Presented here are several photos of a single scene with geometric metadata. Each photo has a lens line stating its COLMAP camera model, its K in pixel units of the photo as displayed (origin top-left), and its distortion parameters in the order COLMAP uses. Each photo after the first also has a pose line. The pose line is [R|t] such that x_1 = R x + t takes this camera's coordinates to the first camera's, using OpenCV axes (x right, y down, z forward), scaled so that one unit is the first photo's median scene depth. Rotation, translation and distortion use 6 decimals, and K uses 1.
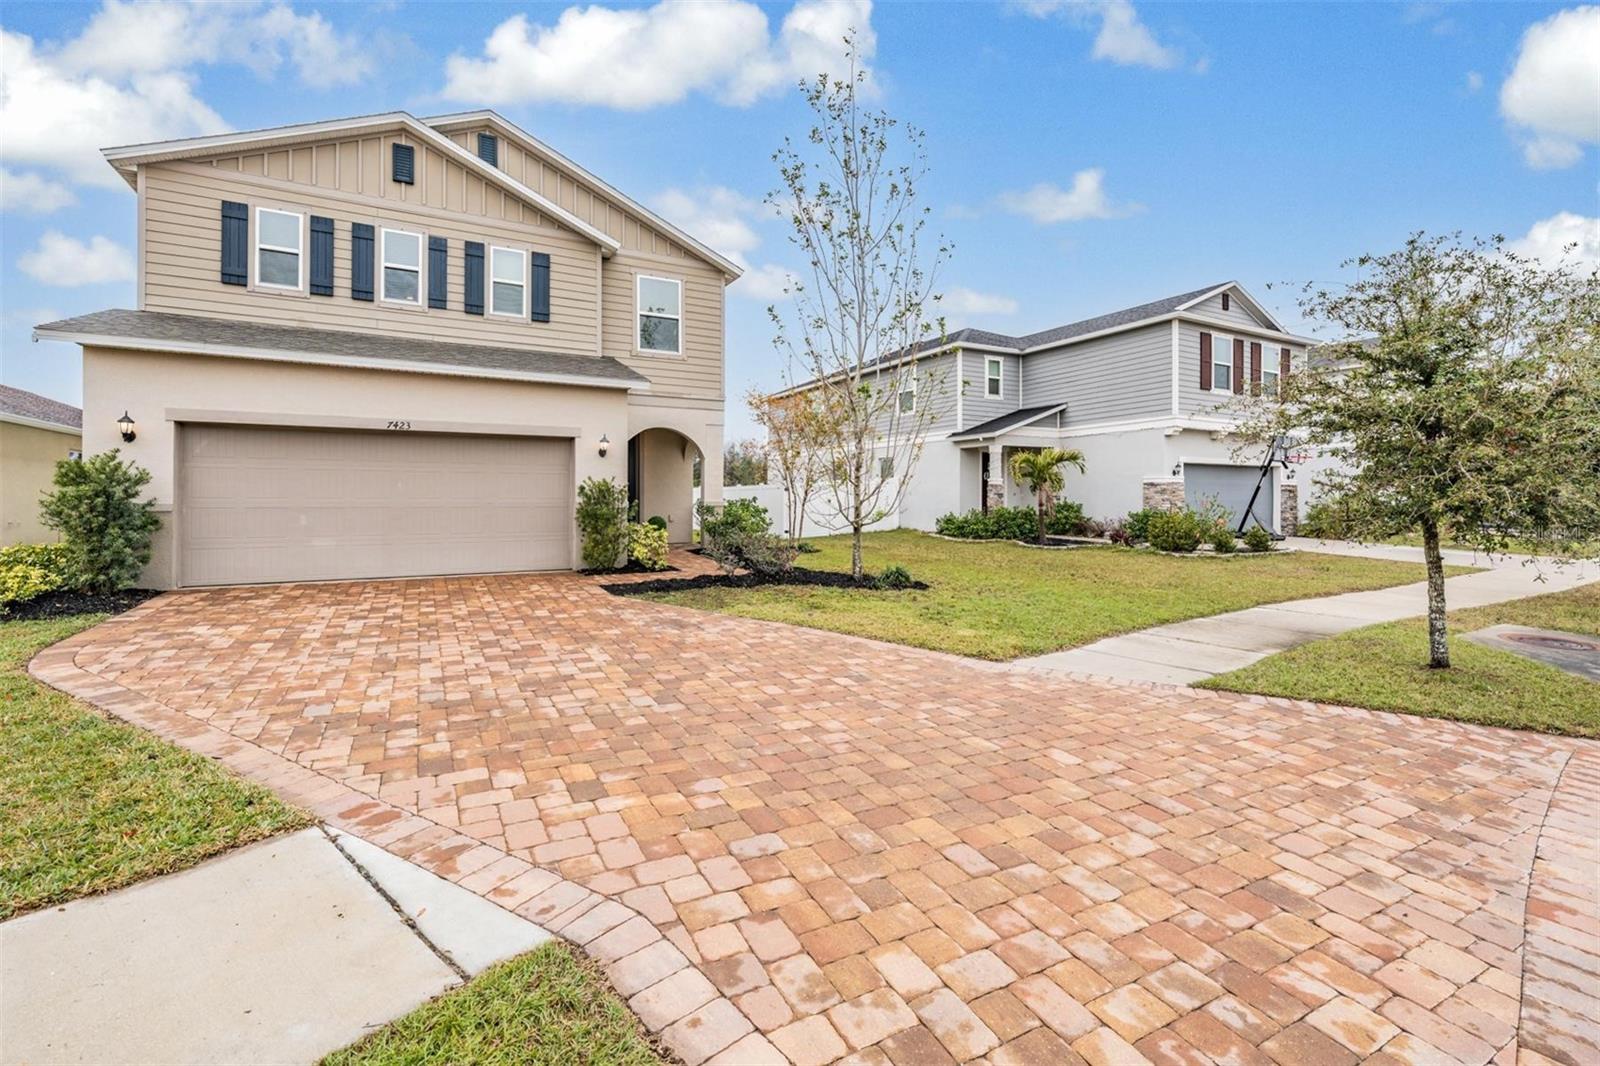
lens RADIAL K [[703.0, 0, 799.5], [0, 703.0, 487.5], [0, 0, 1]] dist [-0.000246, -0.000162]
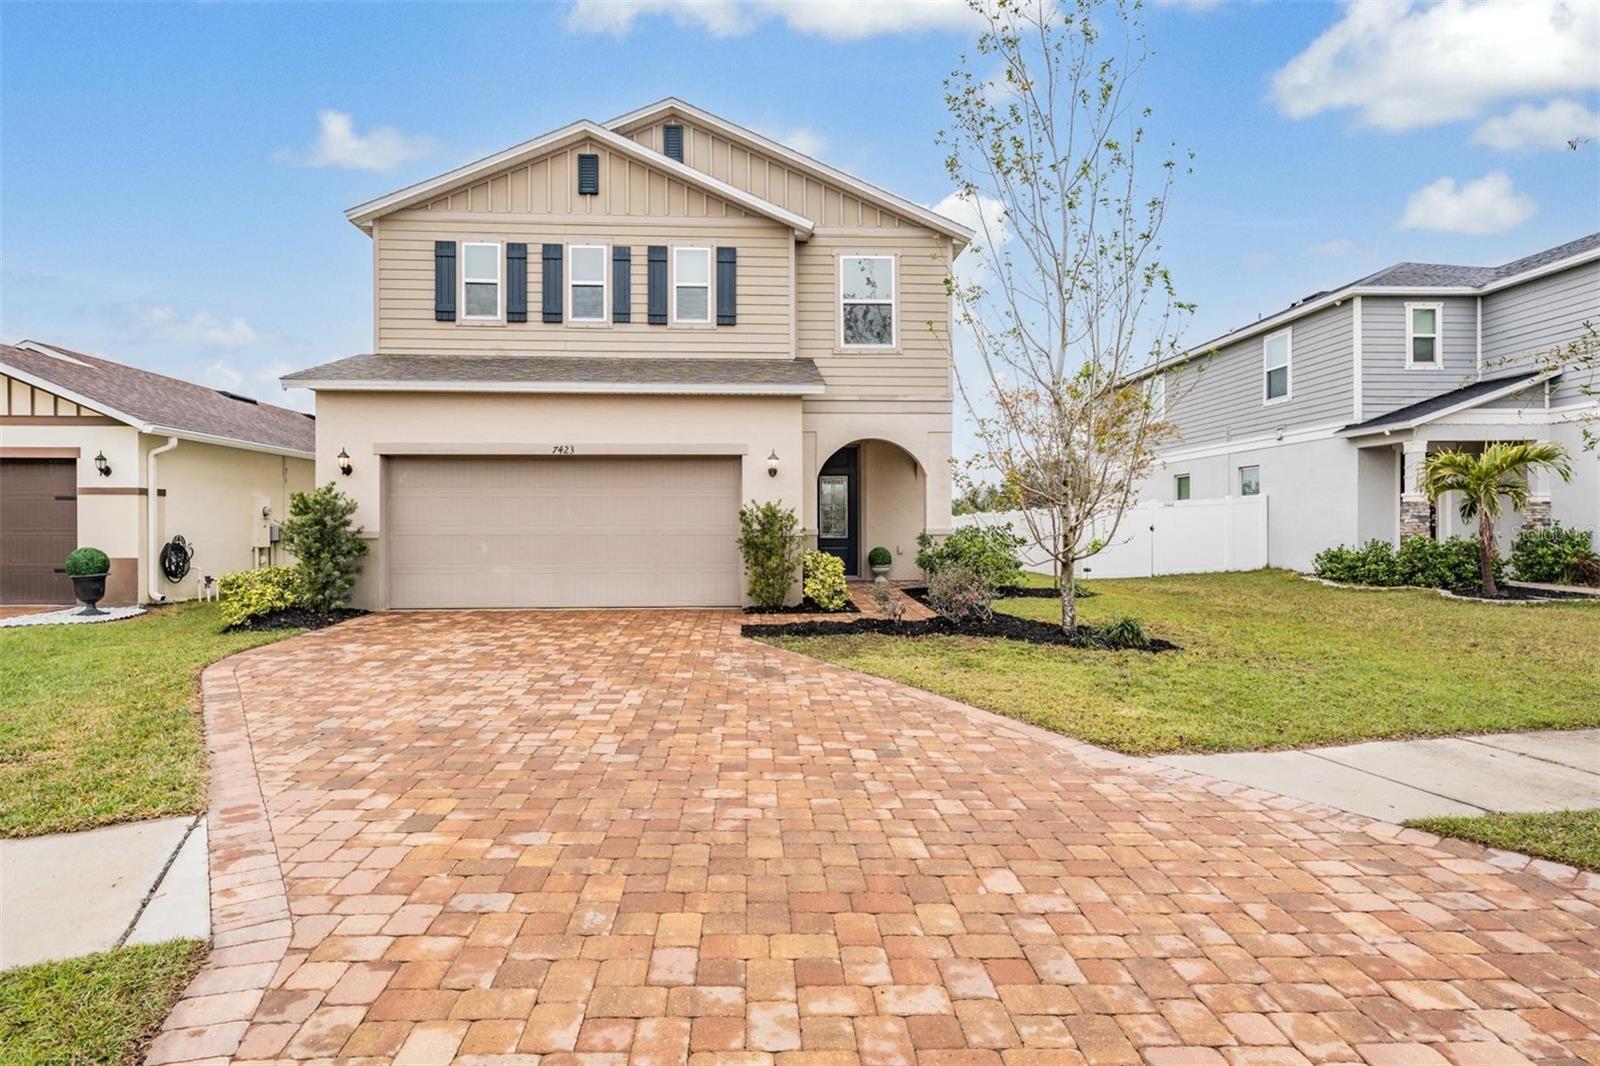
lens RADIAL K [[884.0, 0, 794.0], [0, 884.0, 516.8], [0, 0, 1]] dist [0.002871, -0.000253]
pose [[0.902156, -0.009113, -0.431314, 0.211138], [0.010590, 0.999943, 0.001024, 0.004683], [0.431280, -0.005491, 0.902201, 0.039980]]
